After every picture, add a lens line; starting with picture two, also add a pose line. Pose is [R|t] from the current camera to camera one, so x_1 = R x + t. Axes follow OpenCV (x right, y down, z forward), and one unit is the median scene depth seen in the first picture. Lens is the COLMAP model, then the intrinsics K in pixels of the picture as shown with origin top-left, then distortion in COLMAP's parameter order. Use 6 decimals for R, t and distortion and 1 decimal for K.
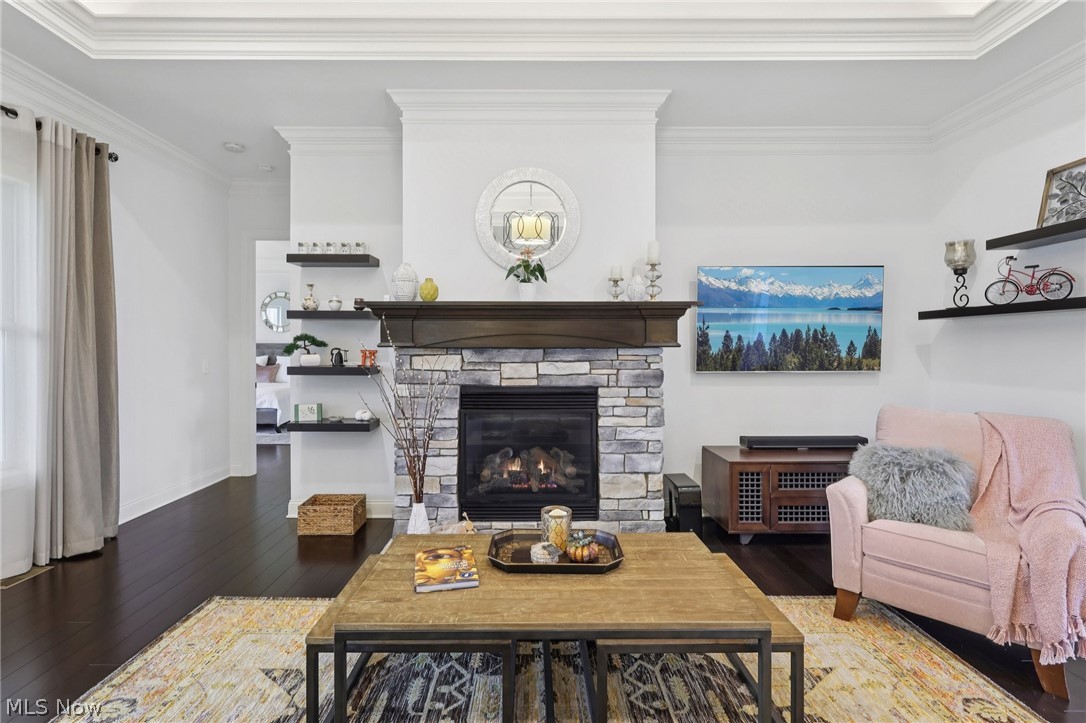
lens RADIAL K [[506.0, 0, 540.2], [0, 506.0, 351.8], [0, 0, 1]] dist [-0.004102, 0.001069]
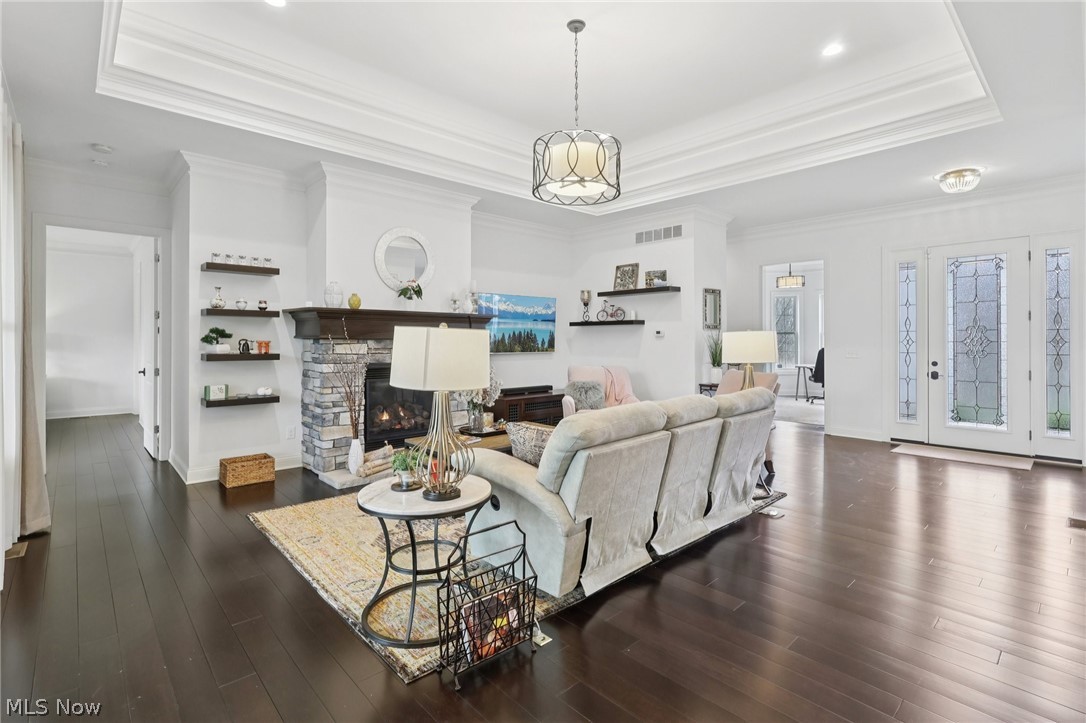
lens RADIAL K [[506.0, 0, 540.7], [0, 506.0, 345.4], [0, 0, 1]] dist [-0.004102, 0.001069]
pose [[0.739565, -0.004794, 0.673068, -0.740818], [0.007489, 0.999971, -0.001106, 0.015226], [-0.673043, 0.005859, 0.739580, -0.450939]]
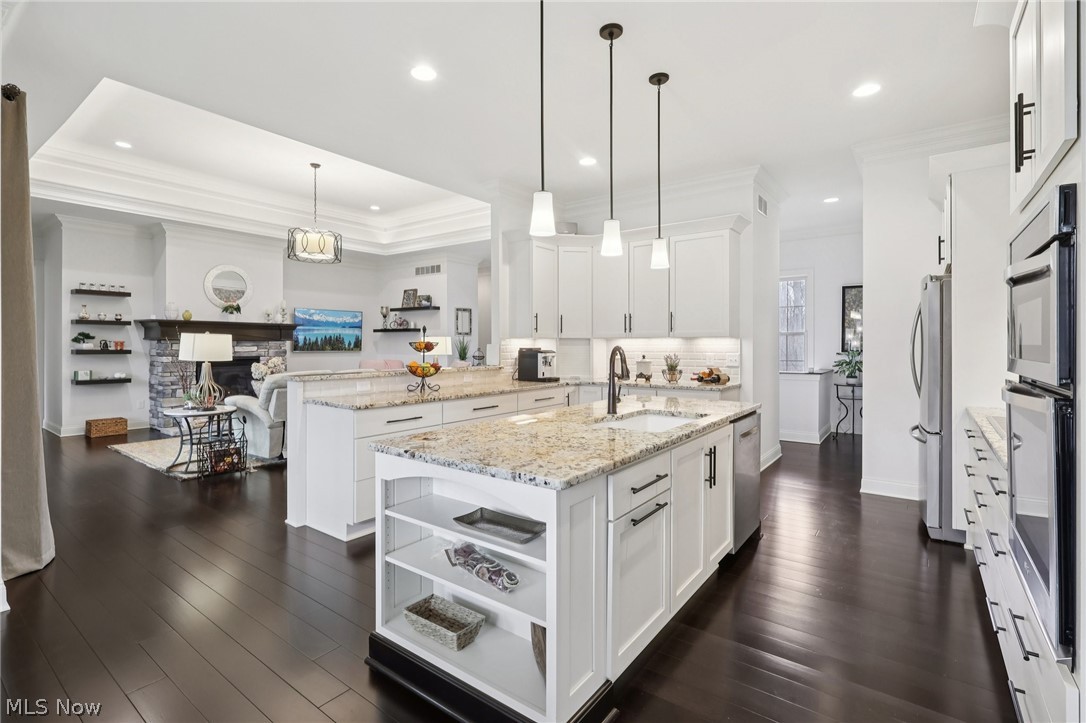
lens RADIAL K [[506.0, 0, 542.4], [0, 506.0, 352.9], [0, 0, 1]] dist [-0.004102, 0.001069]
pose [[0.603501, -0.008653, 0.797315, -0.963819], [0.006062, 0.999962, 0.006264, 0.039935], [-0.797339, 0.001053, 0.603531, -1.505251]]
